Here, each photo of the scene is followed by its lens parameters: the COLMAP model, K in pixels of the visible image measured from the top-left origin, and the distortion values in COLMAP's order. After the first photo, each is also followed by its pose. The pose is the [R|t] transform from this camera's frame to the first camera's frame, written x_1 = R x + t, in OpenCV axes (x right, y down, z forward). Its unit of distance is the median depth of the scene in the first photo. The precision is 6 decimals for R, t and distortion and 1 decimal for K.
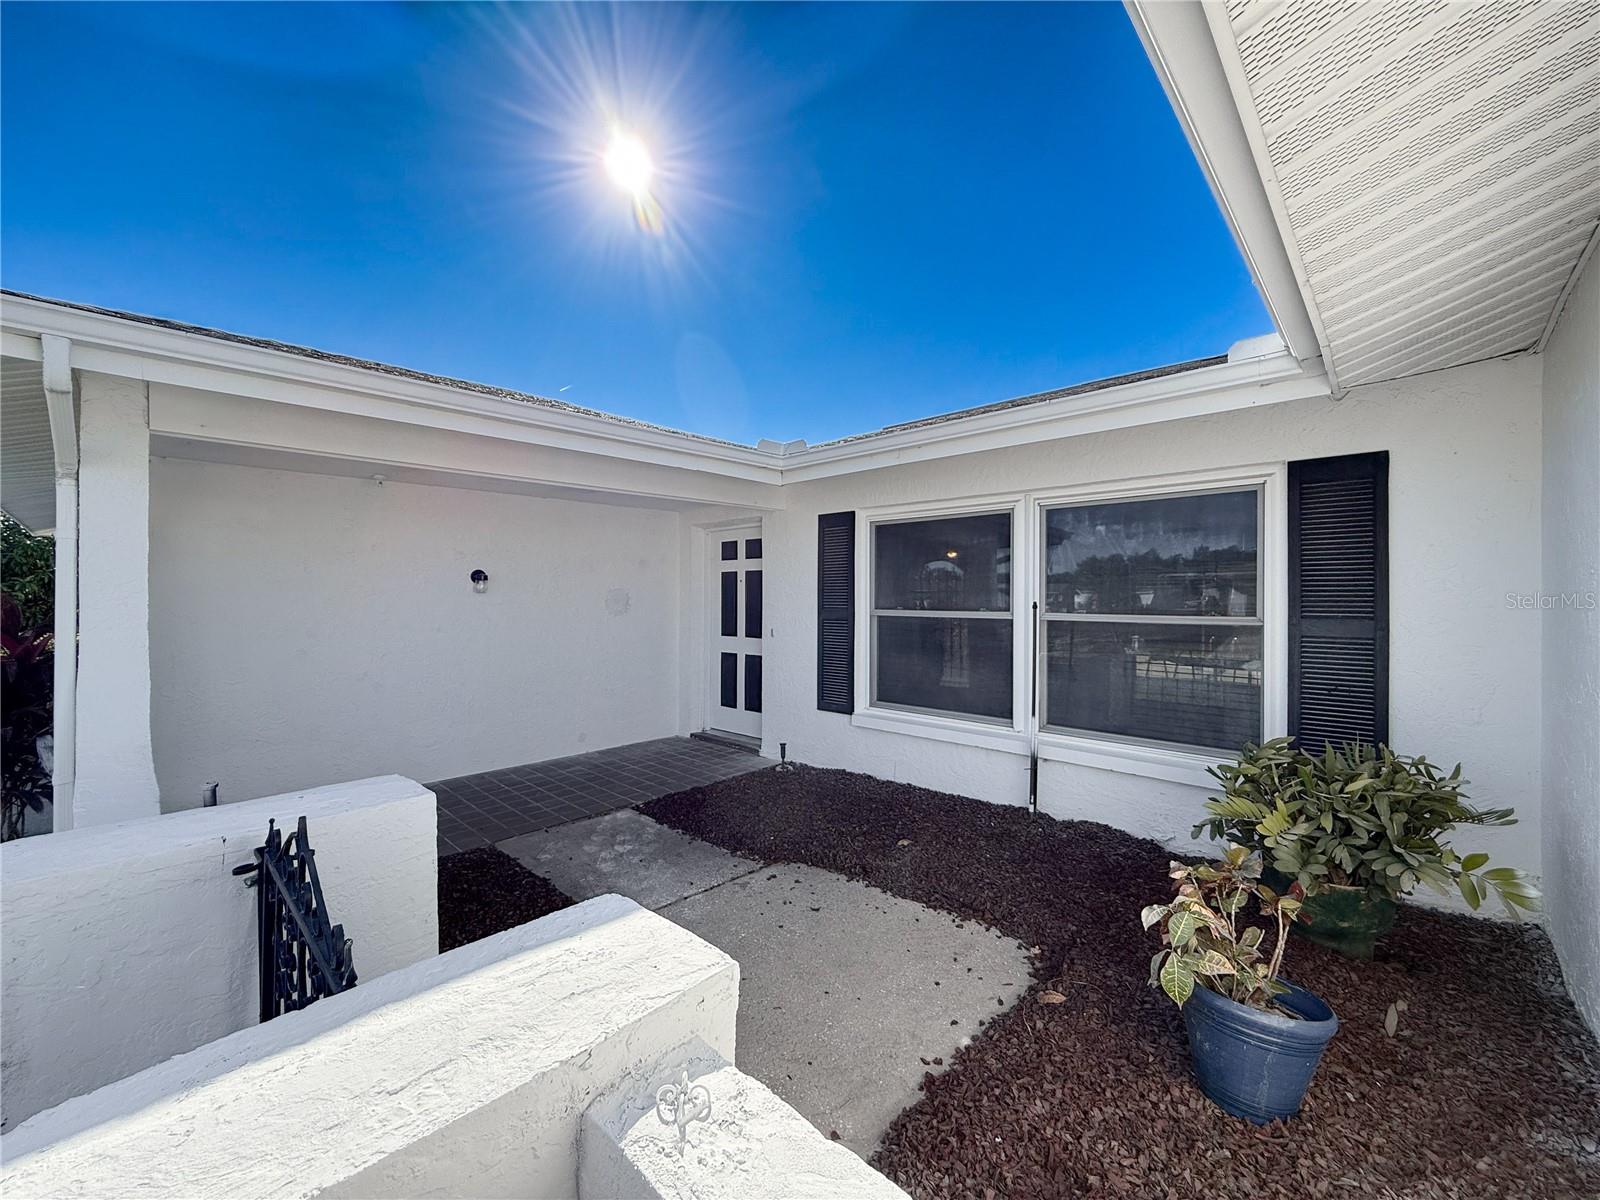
lens RADIAL K [[640.8, 0, 799.7], [0, 640.8, 599.3], [0, 0, 1]] dist [-0.000873, 0.000079]
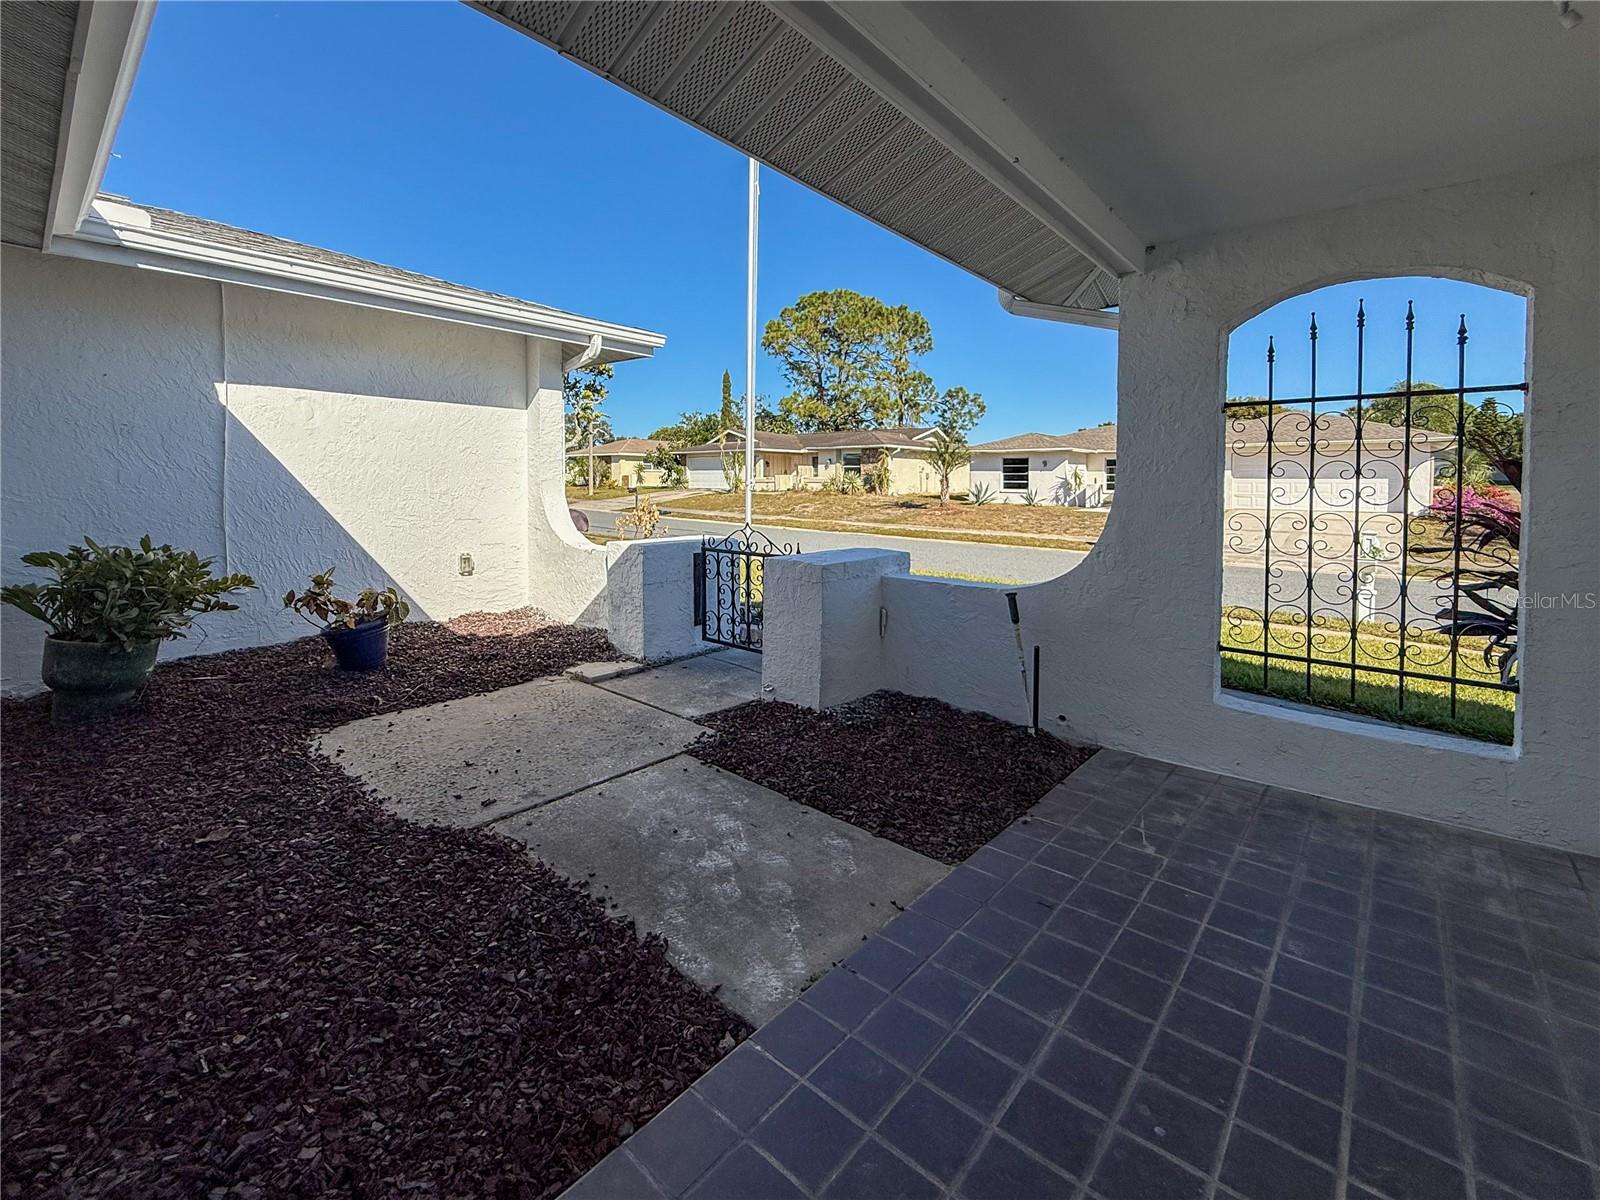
lens RADIAL K [[687.2, 0, 778.6], [0, 687.2, 486.1], [0, 0, 1]] dist [-0.002572, -0.000244]
pose [[-0.999557, -0.009986, -0.028034, -0.234224], [-0.009962, 0.999950, -0.000999, 0.047471], [0.028043, -0.000719, -0.999606, 1.203680]]
